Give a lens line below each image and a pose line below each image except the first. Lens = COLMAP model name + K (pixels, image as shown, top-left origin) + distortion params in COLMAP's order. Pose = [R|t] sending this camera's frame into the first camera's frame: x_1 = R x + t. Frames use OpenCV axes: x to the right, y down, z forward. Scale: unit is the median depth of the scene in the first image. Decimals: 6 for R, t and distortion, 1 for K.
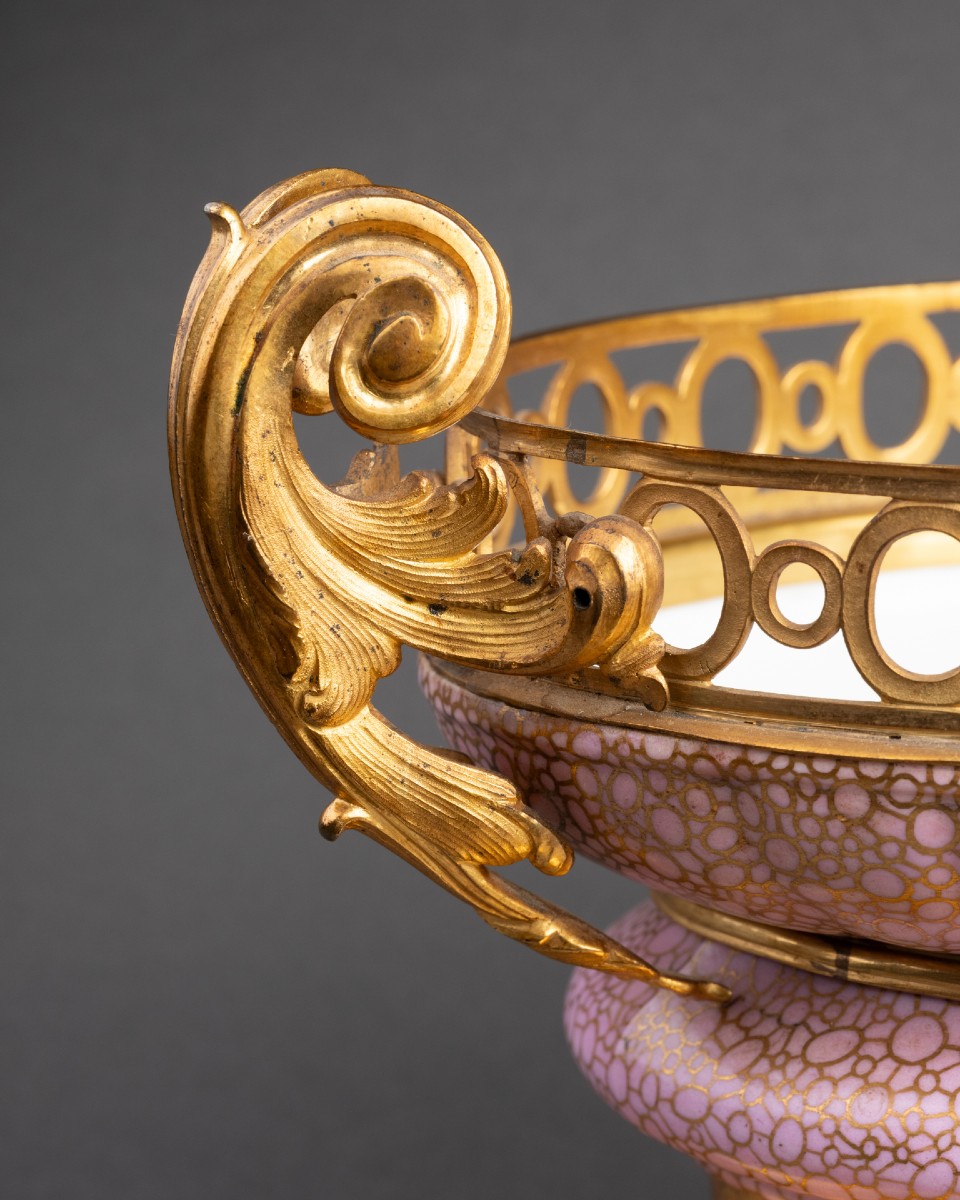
lens RADIAL K [[3939.1, 0, 477.7], [0, 3939.1, 560.7], [0, 0, 1]] dist [0.276628, 0.133469]
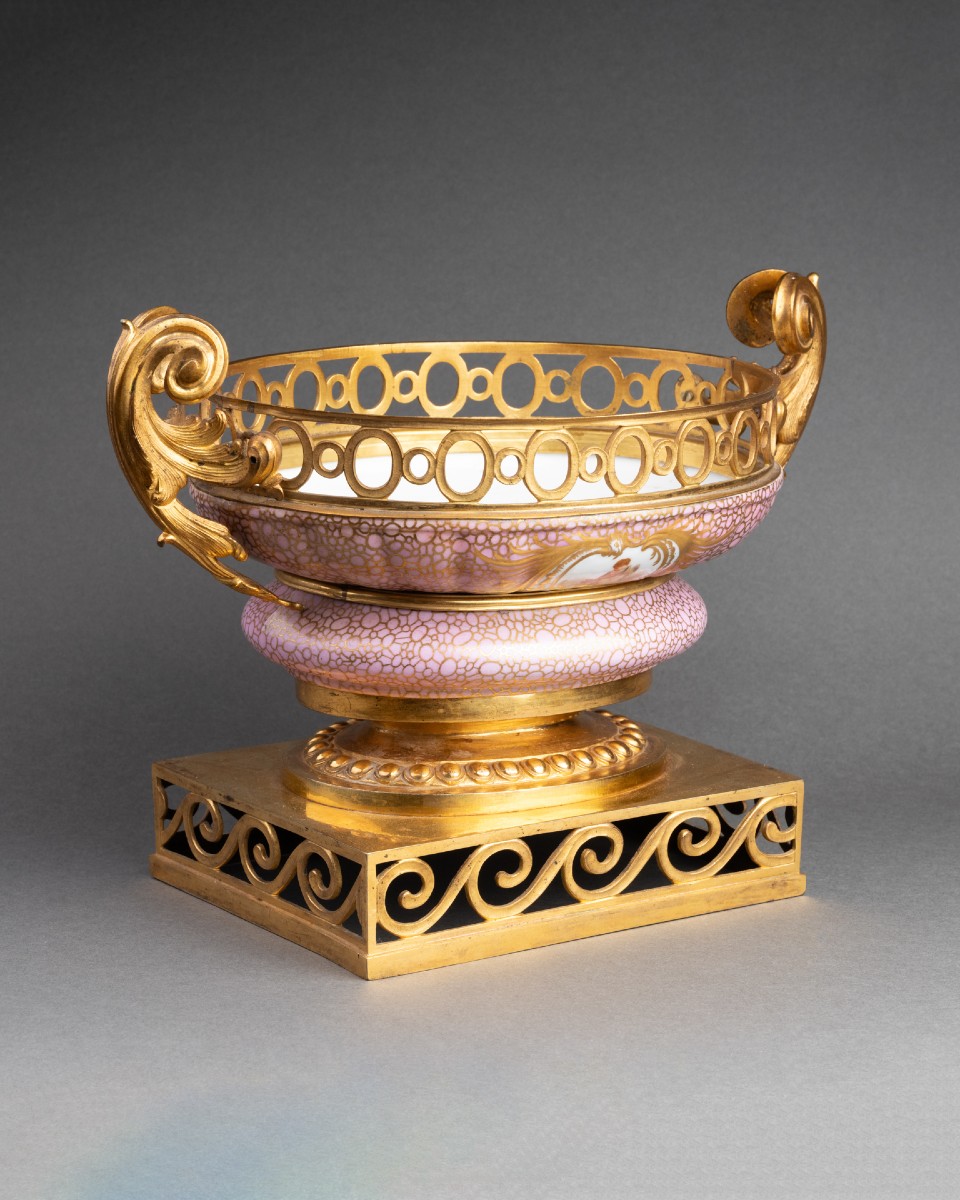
lens RADIAL K [[3939.1, 0, 477.7], [0, 3939.1, 560.7], [0, 0, 1]] dist [0.276628, 0.133469]
pose [[0.994234, 0.006899, 0.107007, -0.114470], [-0.008159, 0.999902, 0.011341, 0.047619], [-0.106918, -0.012149, 0.994194, -1.814449]]
